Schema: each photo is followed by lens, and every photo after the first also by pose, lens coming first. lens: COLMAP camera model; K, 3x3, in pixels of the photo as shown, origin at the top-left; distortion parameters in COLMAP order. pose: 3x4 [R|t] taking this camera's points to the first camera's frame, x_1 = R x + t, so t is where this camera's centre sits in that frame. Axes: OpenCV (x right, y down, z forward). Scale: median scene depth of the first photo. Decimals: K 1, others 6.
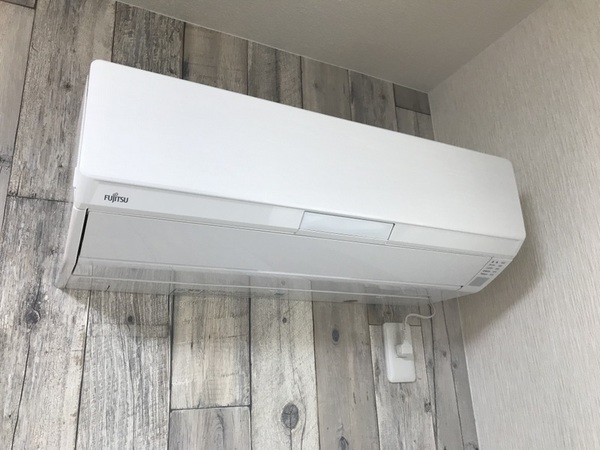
lens RADIAL K [[493.8, 0, 302.5], [0, 493.8, 222.6], [0, 0, 1]] dist [0.054602, -0.055357]
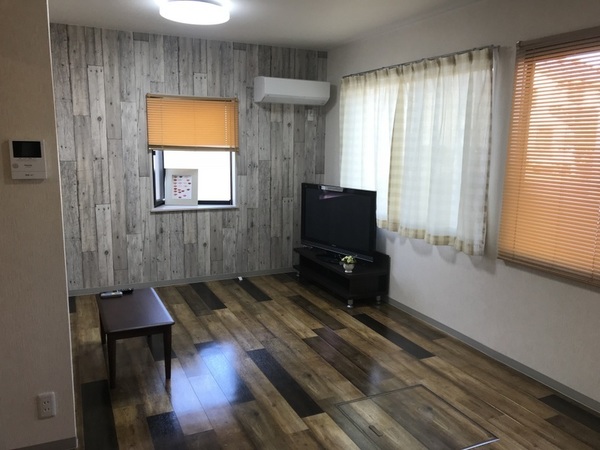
lens RADIAL K [[493.8, 0, 299.4], [0, 493.8, 226.6], [0, 0, 1]] dist [0.054602, -0.055357]
pose [[0.996365, 0.074364, -0.041559, 0.447029], [-0.044289, 0.868916, 0.492974, -1.519625], [0.072771, -0.489342, 0.869051, -4.872164]]
